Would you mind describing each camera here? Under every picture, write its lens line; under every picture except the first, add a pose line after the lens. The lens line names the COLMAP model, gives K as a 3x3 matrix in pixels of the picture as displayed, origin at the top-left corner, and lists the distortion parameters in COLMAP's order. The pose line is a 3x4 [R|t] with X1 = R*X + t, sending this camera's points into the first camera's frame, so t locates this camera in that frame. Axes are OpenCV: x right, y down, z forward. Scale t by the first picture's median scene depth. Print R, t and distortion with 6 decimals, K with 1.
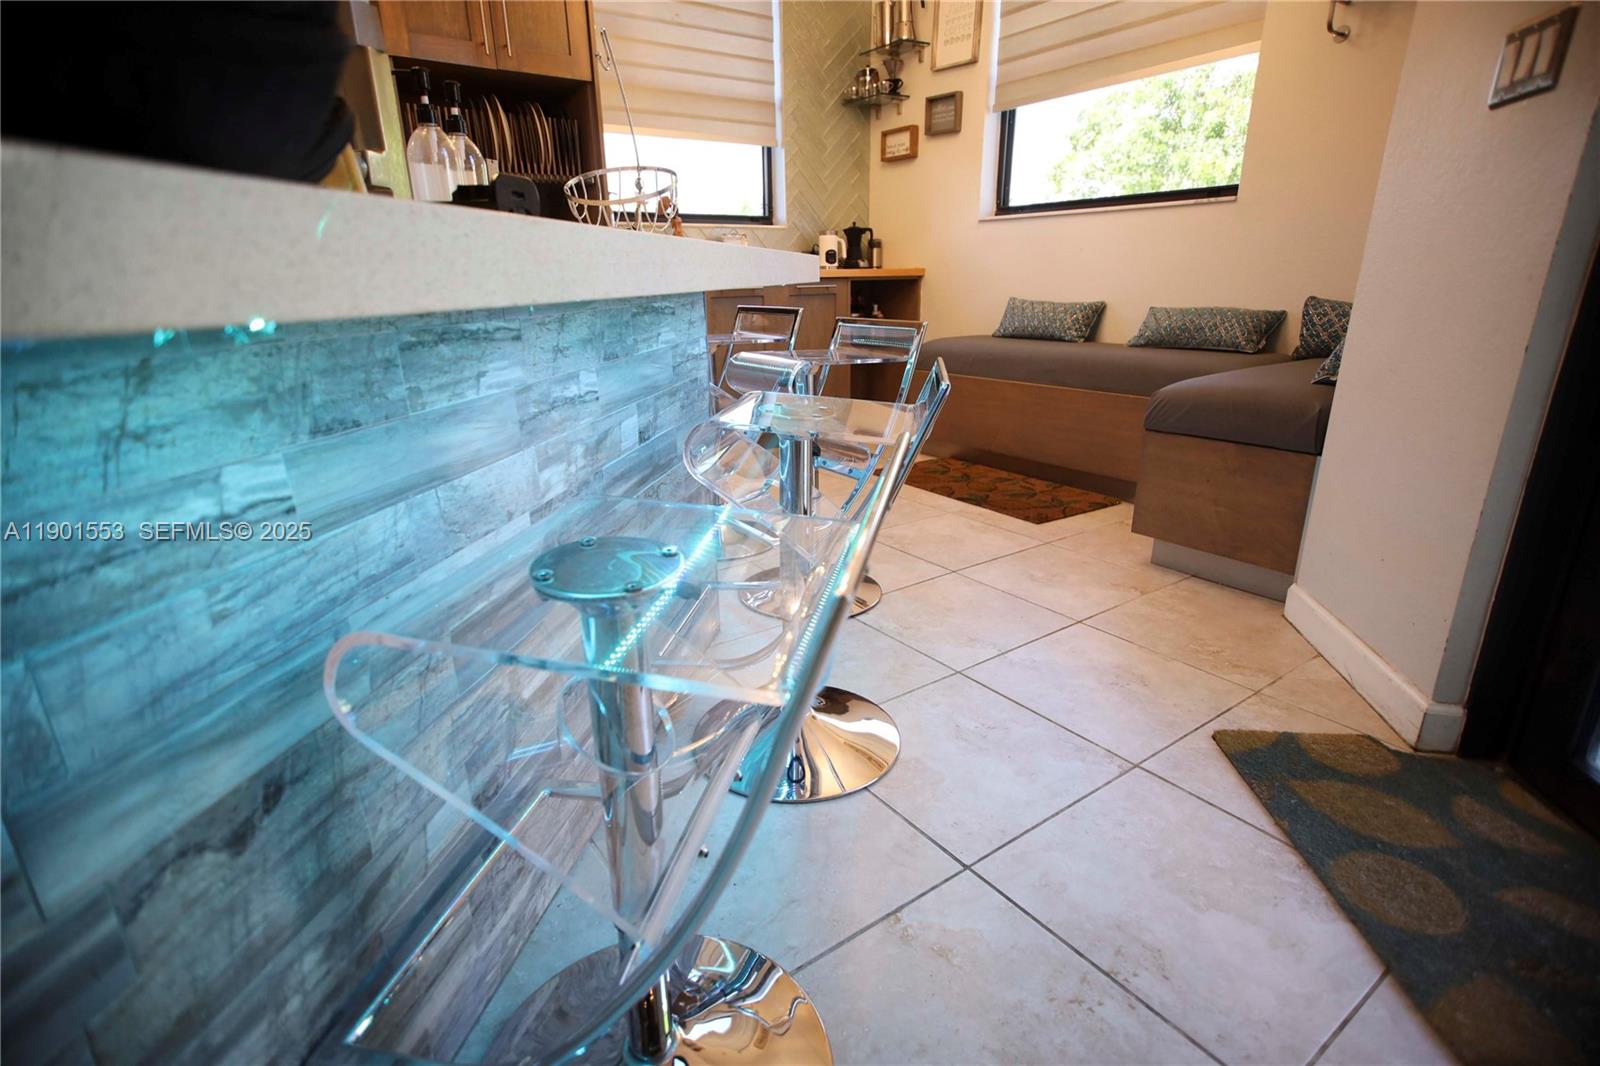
lens RADIAL K [[764.2, 0, 796.8], [0, 764.2, 528.5], [0, 0, 1]] dist [0.002331, 0.000746]
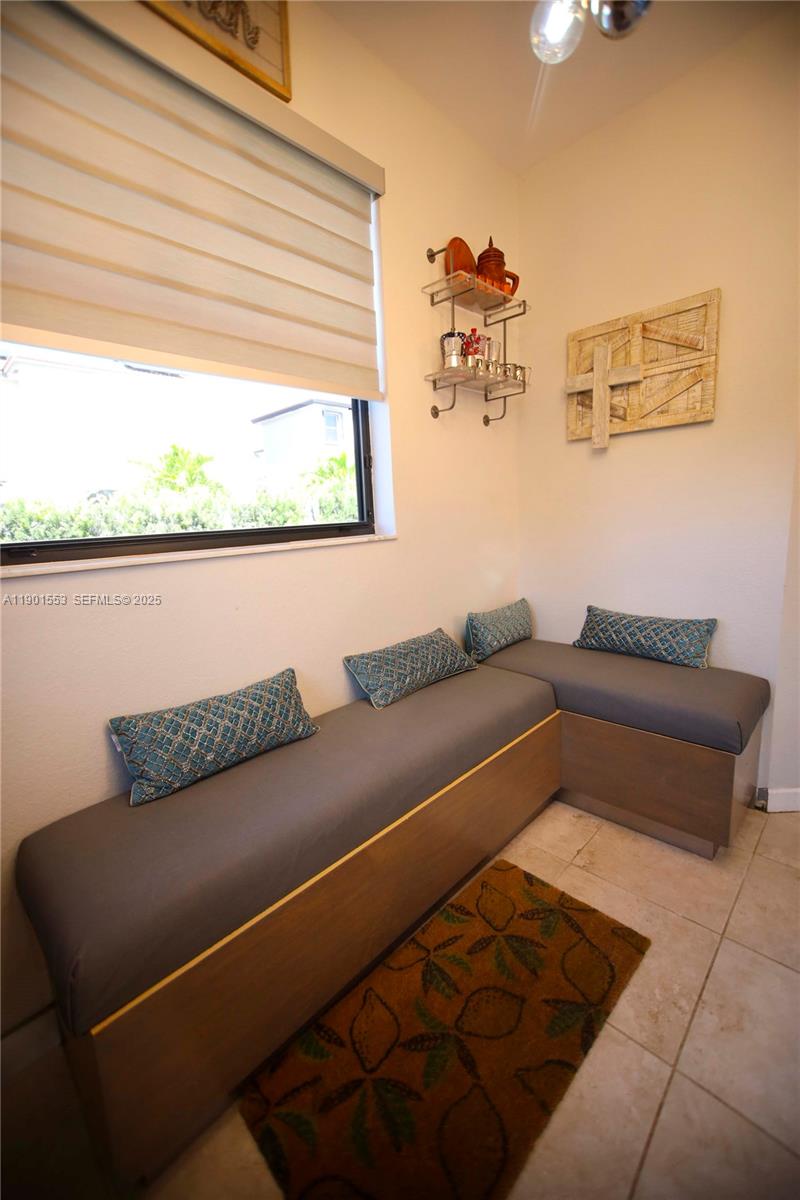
lens RADIAL K [[484.6, 0, 400.0], [0, 484.6, 597.7], [0, 0, 1]] dist [-0.001493, -0.000265]
pose [[-0.186833, -0.150384, 0.970813, -0.051577], [0.353614, 0.911680, 0.209277, -0.442089], [-0.916543, 0.382393, -0.117154, 0.990428]]
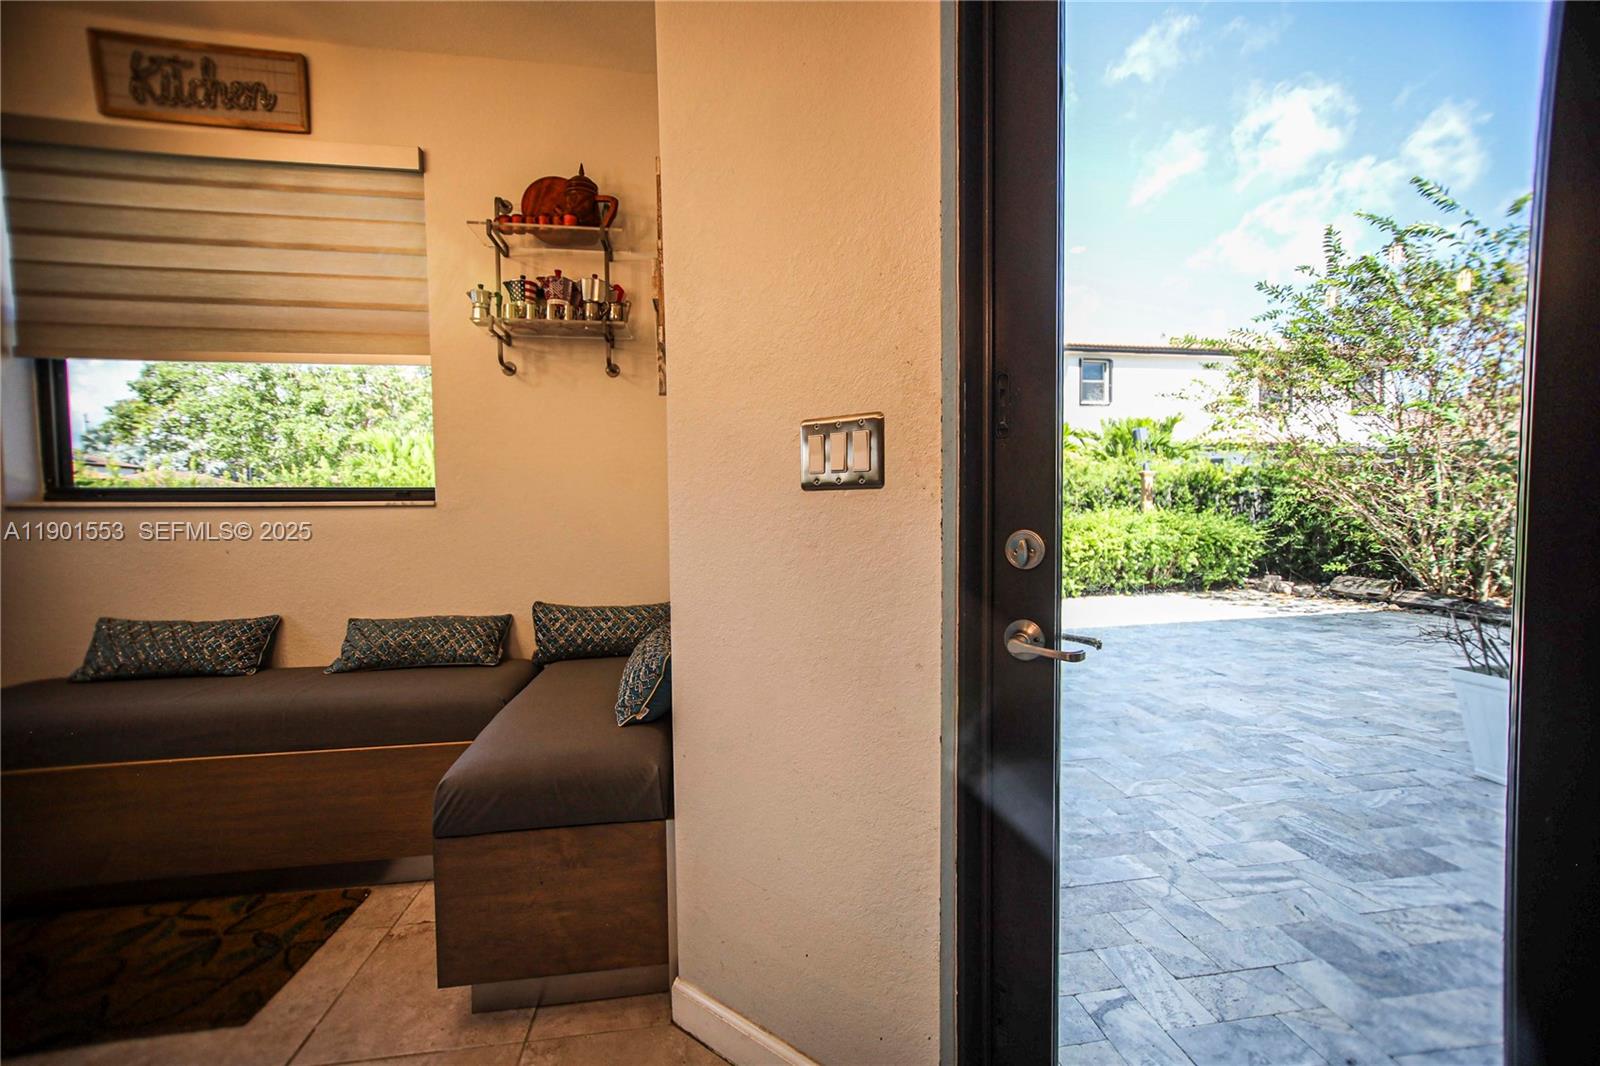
lens RADIAL K [[649.7, 0, 802.7], [0, 649.7, 532.8], [0, 0, 1]] dist [0.000873, 0.001562]
pose [[0.447546, -0.021422, 0.894004, 0.056754], [0.288568, 0.949693, -0.121704, -0.153064], [-0.846422, 0.312450, 0.431213, 0.257005]]
